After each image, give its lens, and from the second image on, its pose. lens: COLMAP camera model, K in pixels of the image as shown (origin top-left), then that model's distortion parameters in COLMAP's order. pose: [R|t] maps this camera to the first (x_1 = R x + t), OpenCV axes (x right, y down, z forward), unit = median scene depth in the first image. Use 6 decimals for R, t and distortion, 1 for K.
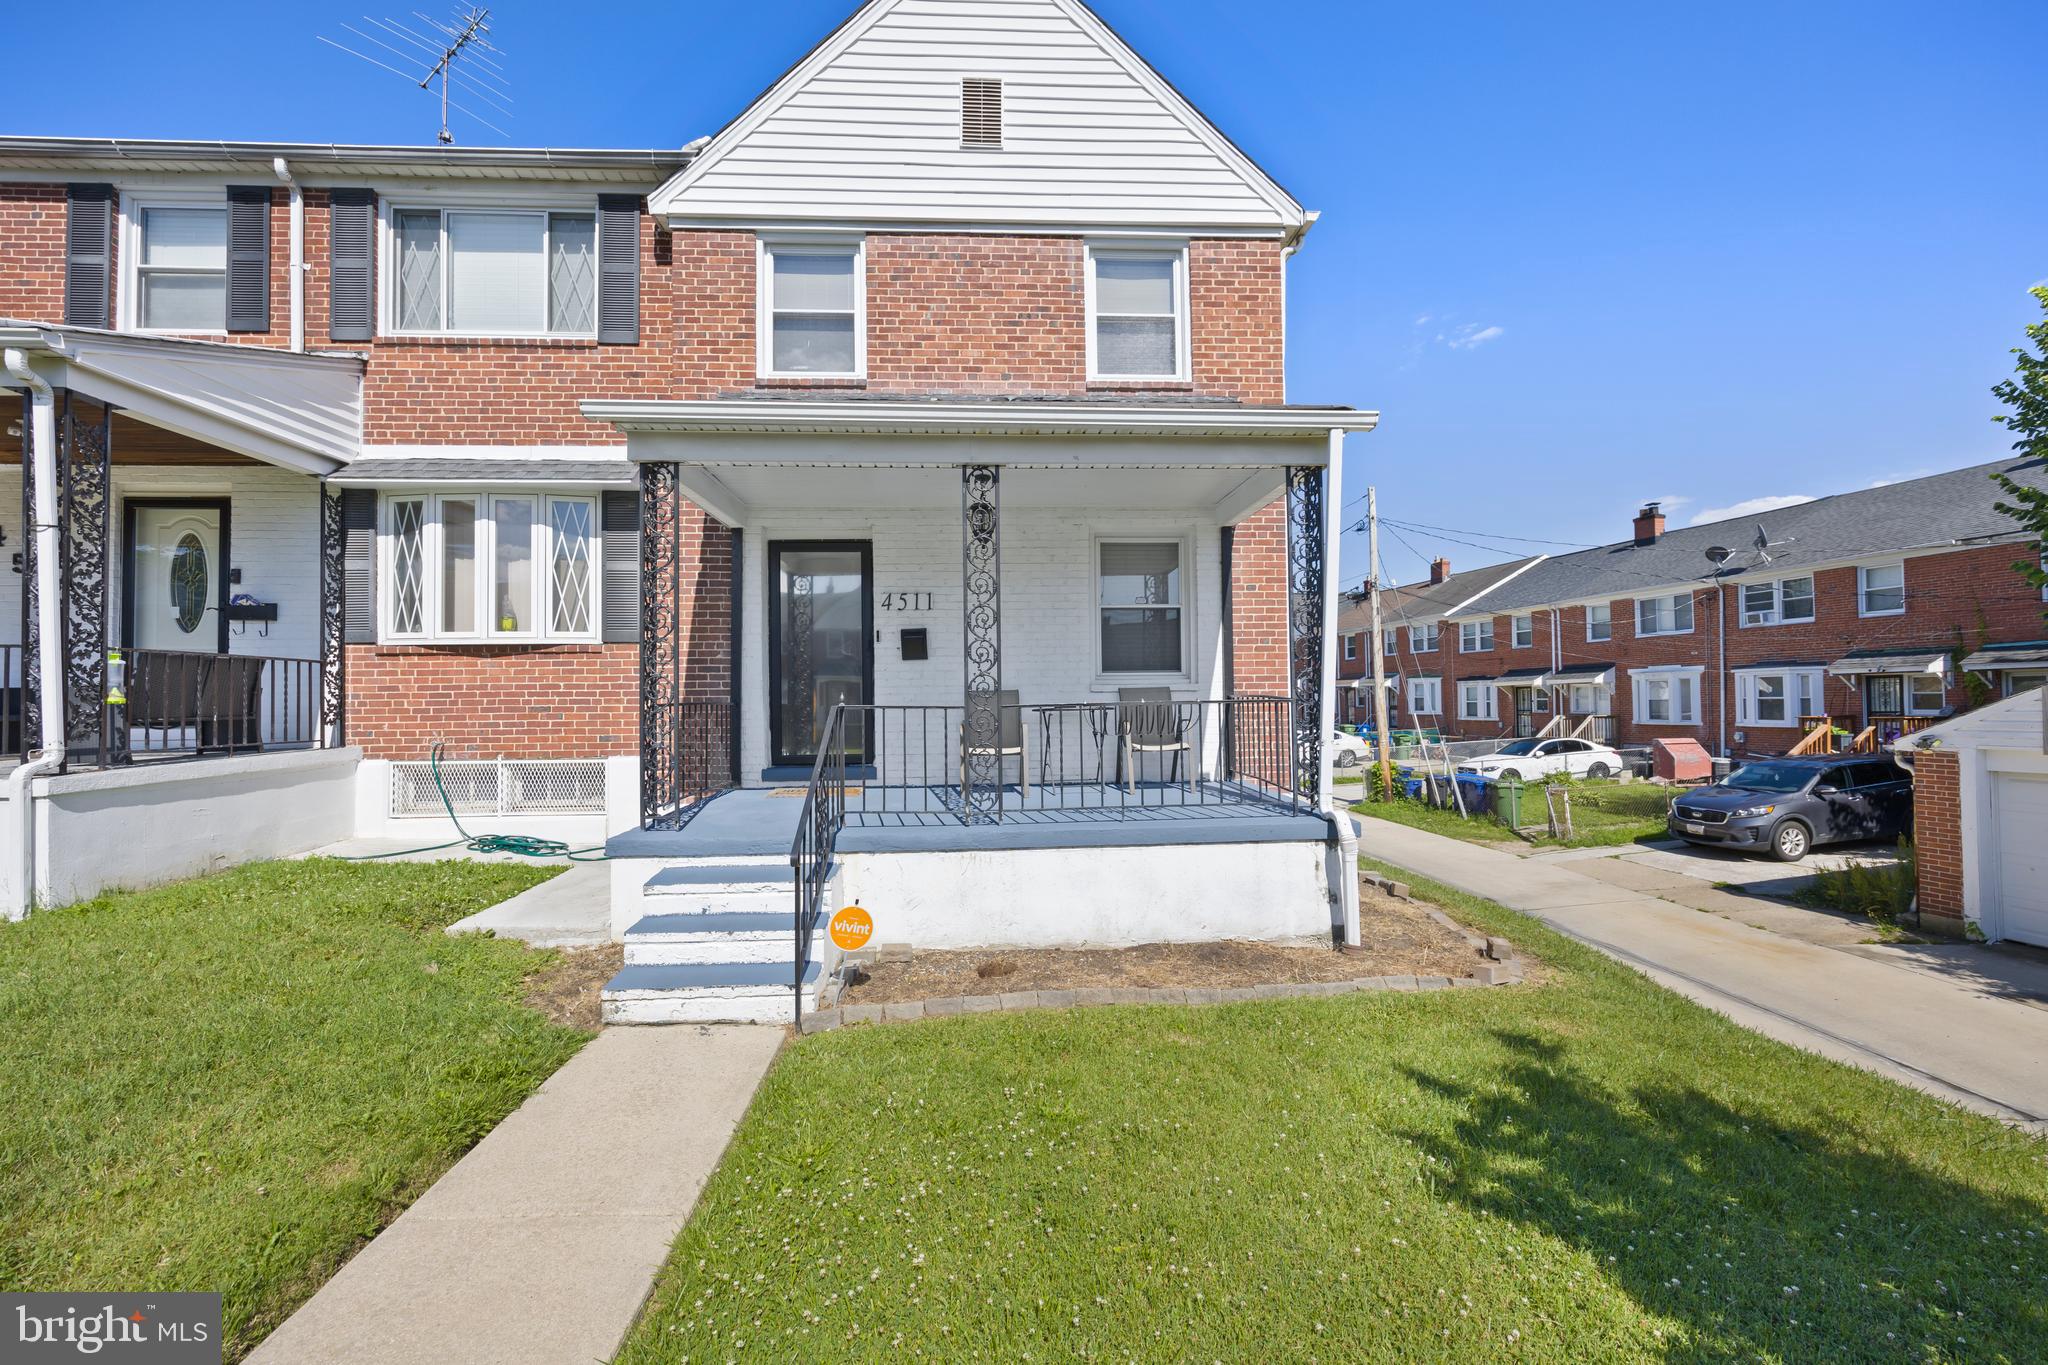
lens RADIAL K [[834.7, 0, 1038.0], [0, 834.7, 682.5], [0, 0, 1]] dist [-0.005186, 0.000898]
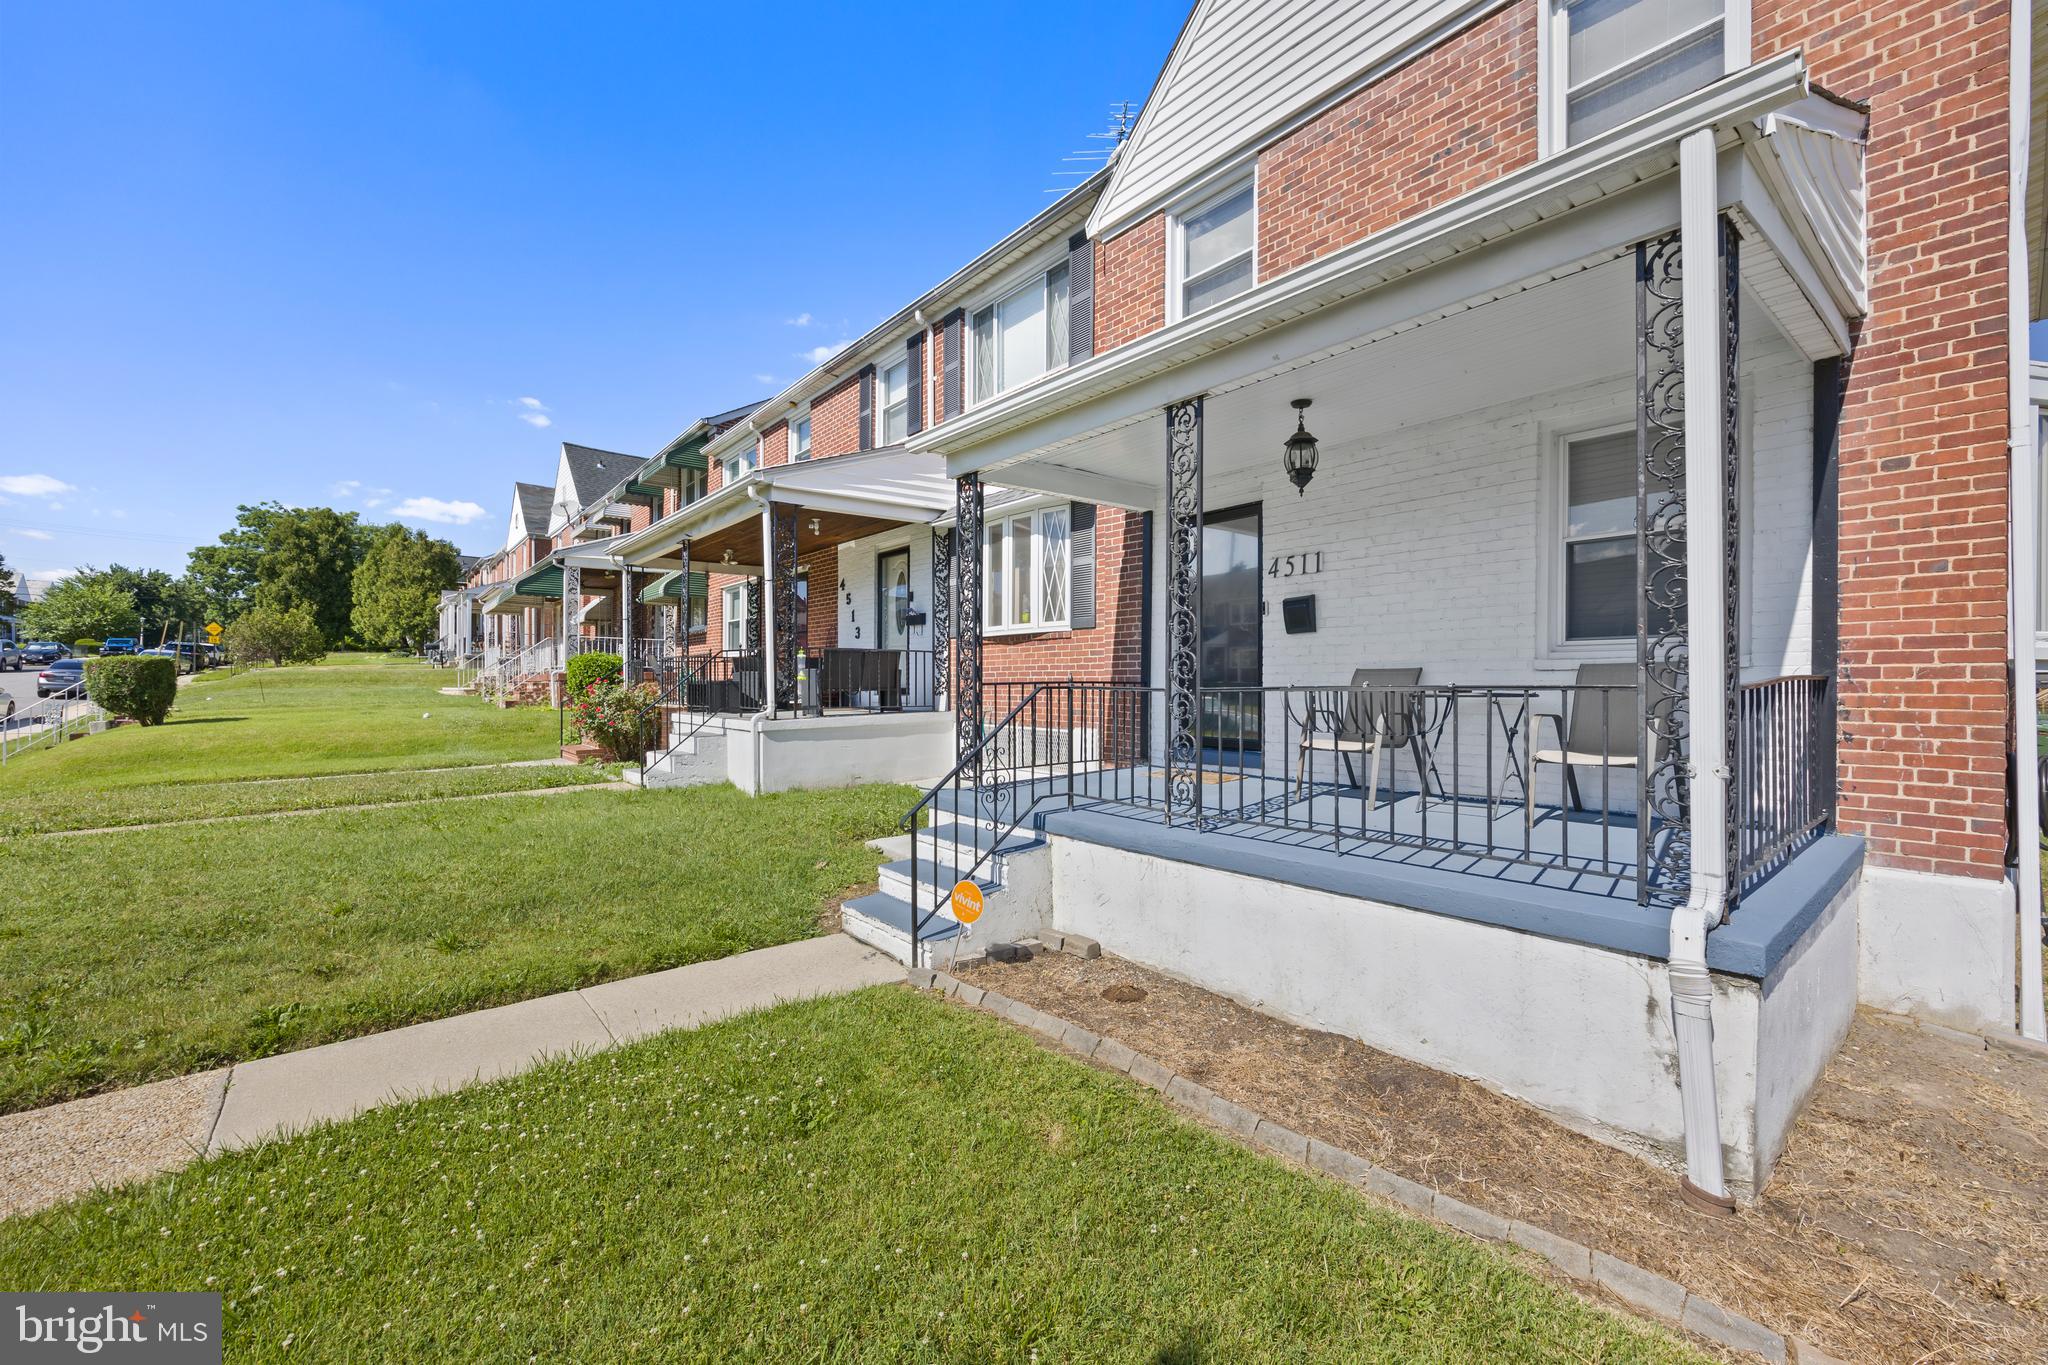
lens RADIAL K [[834.7, 0, 1027.6], [0, 834.7, 683.6], [0, 0, 1]] dist [-0.005186, 0.000898]
pose [[0.565094, 0.009400, -0.824973, 0.407711], [0.013657, 0.999691, 0.020746, 0.002828], [0.824914, -0.022990, 0.564791, 0.296783]]
